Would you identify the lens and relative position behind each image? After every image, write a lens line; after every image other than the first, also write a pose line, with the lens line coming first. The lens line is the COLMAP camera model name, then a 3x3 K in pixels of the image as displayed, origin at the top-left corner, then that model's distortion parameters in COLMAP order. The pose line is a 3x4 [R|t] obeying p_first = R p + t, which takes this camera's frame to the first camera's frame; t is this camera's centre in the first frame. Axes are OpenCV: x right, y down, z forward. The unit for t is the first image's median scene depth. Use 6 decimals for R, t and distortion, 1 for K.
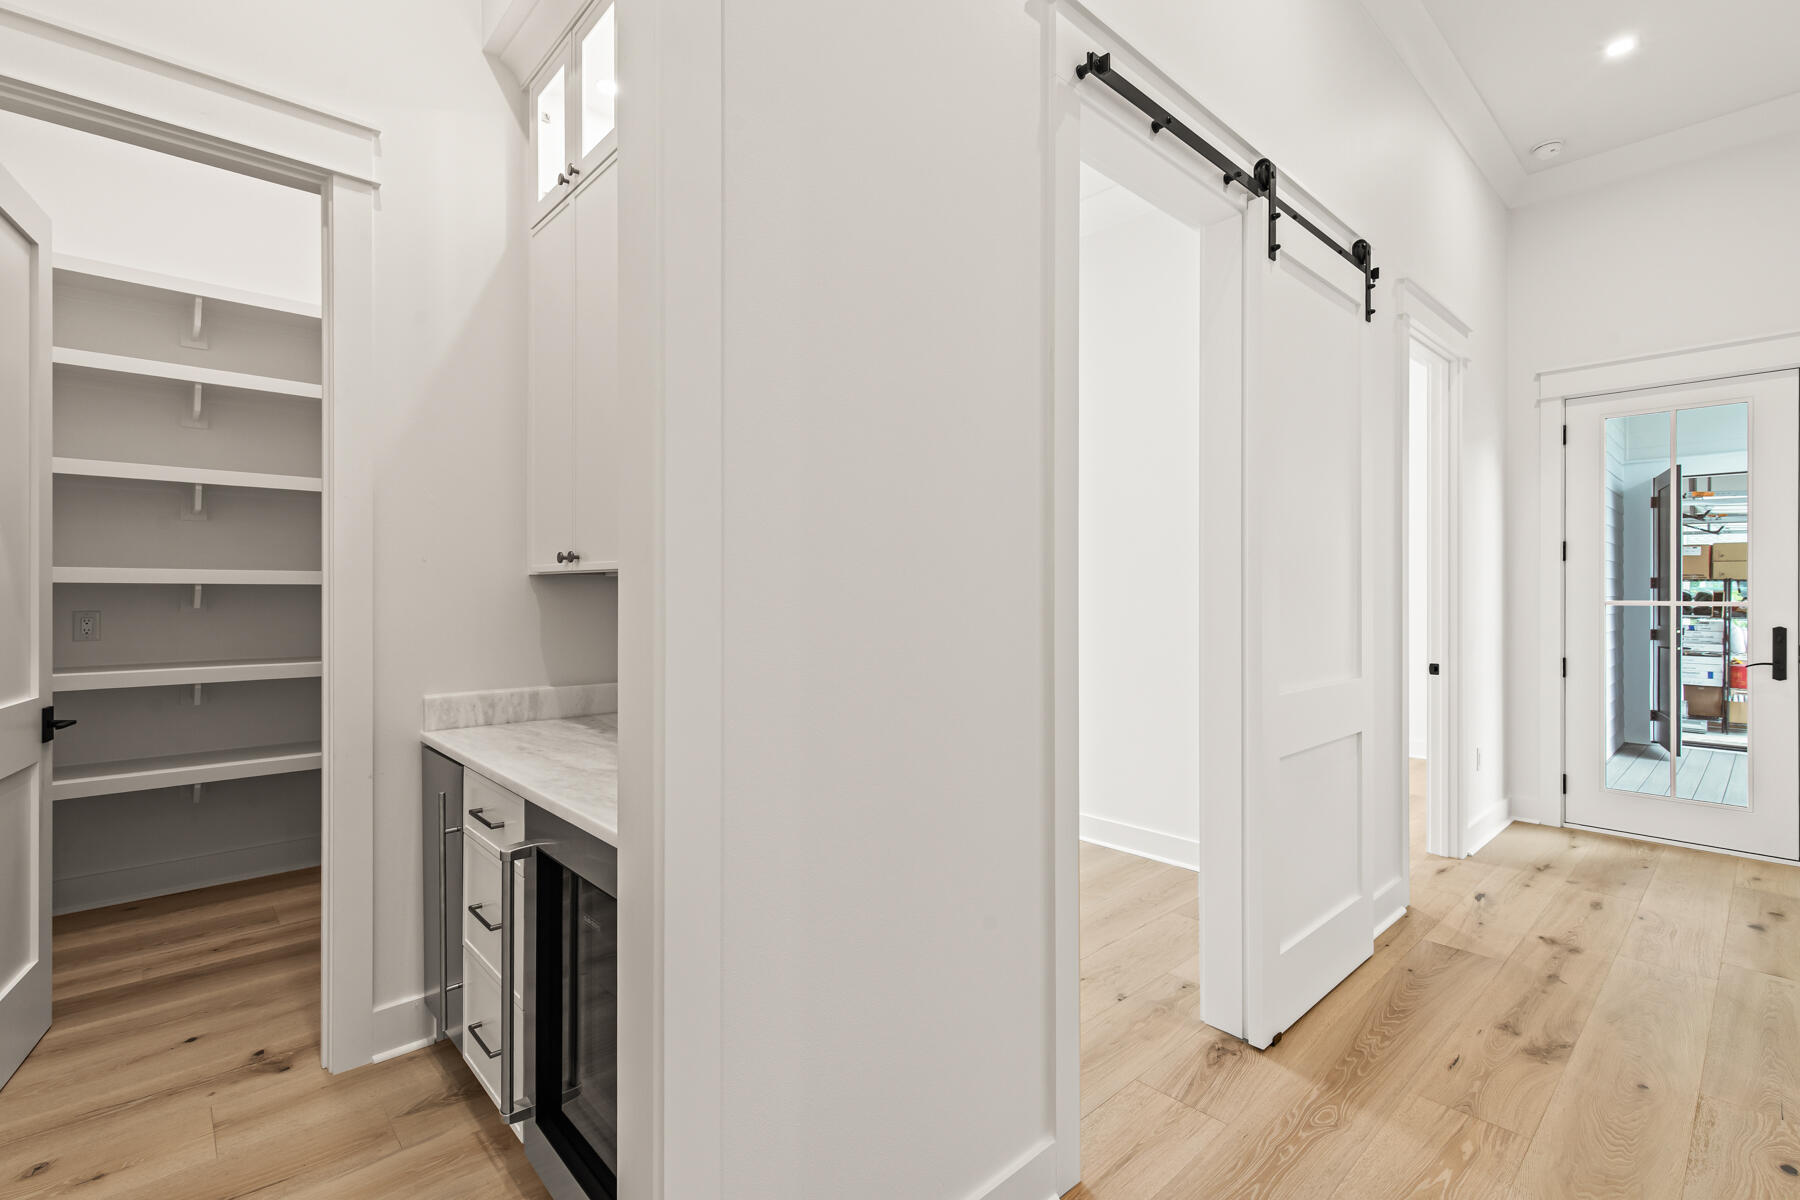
lens RADIAL K [[817.0, 0, 907.3], [0, 817.0, 595.8], [0, 0, 1]] dist [0.005526, 0.000433]
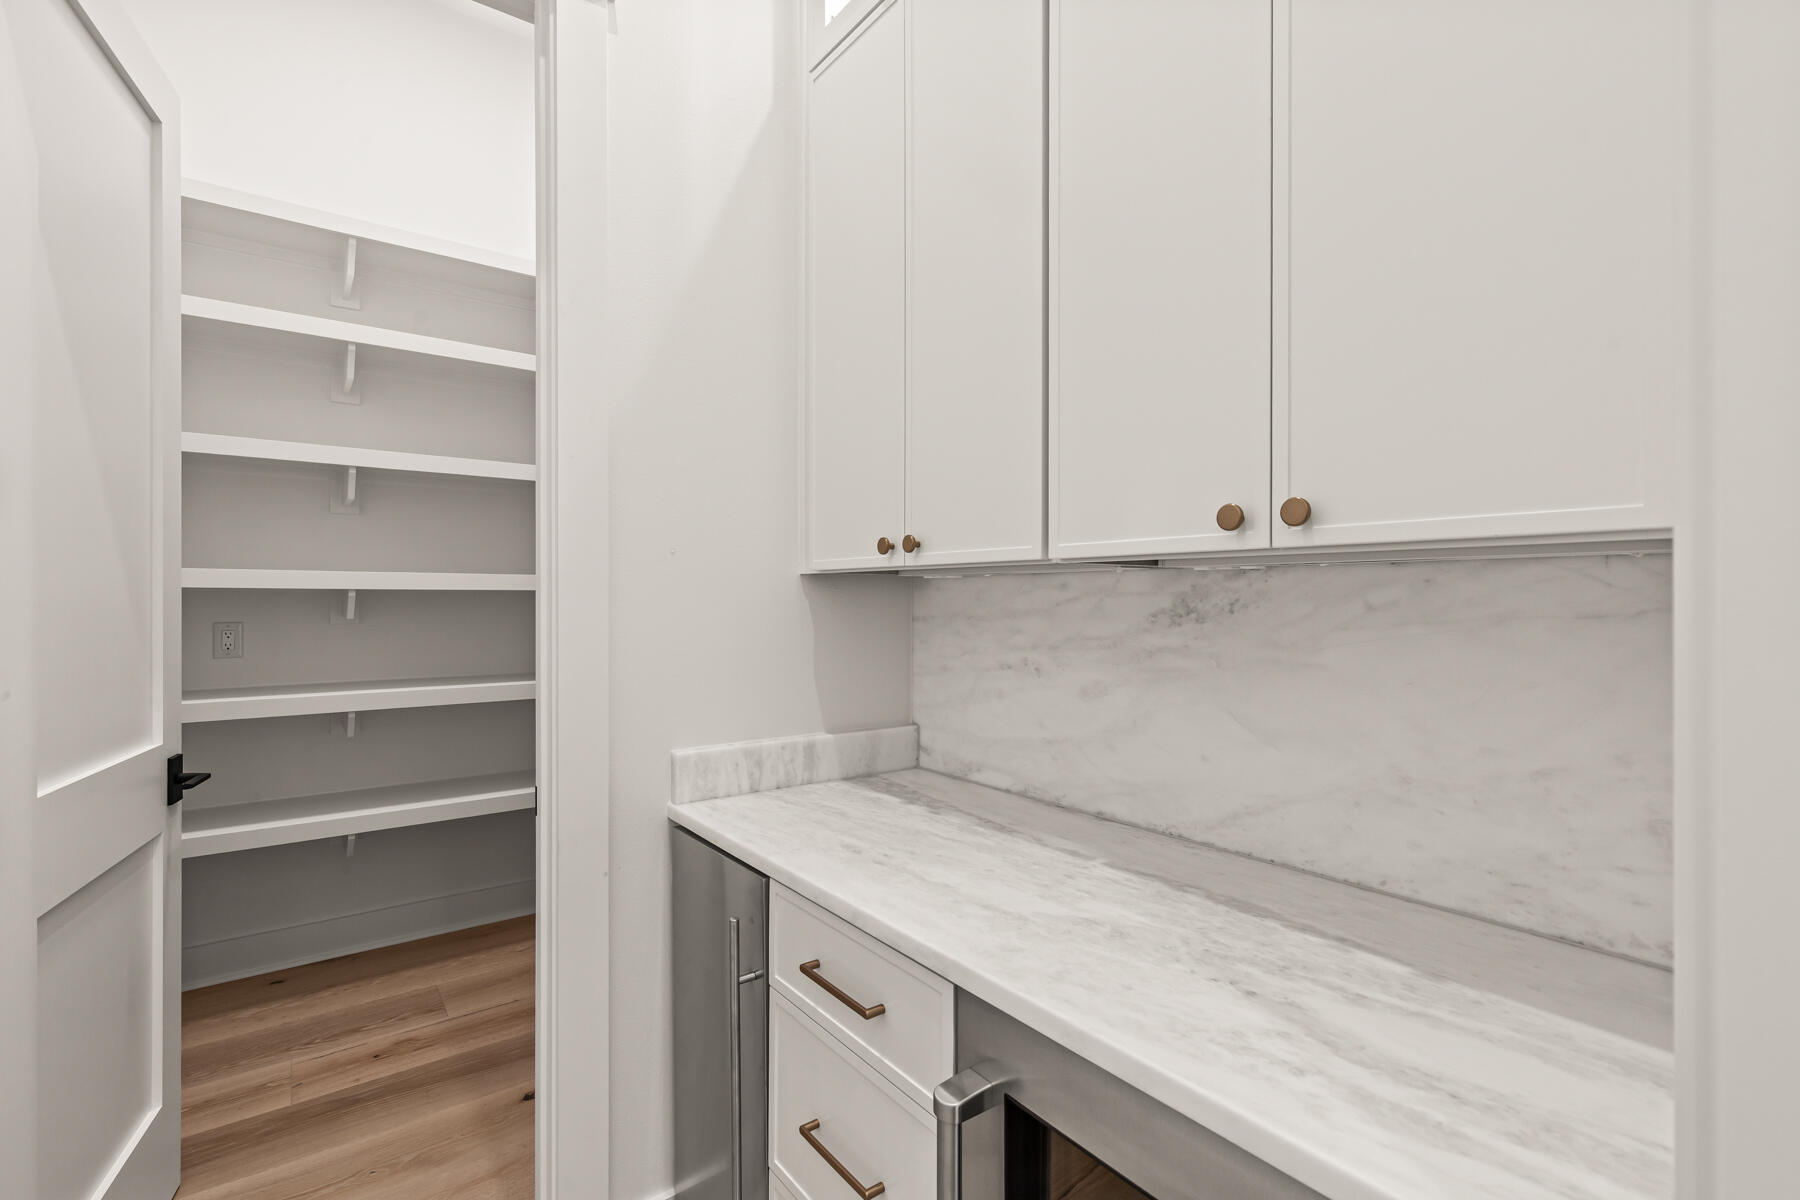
lens RADIAL K [[805.1, 0, 900.0], [0, 805.1, 600.0], [0, 0, 1]] dist [0.004295, 0.000222]
pose [[0.995330, -0.001727, -0.096511, -0.312069], [0.001571, 0.999997, -0.001693, -0.002034], [0.096513, 0.001534, 0.995331, 0.324700]]
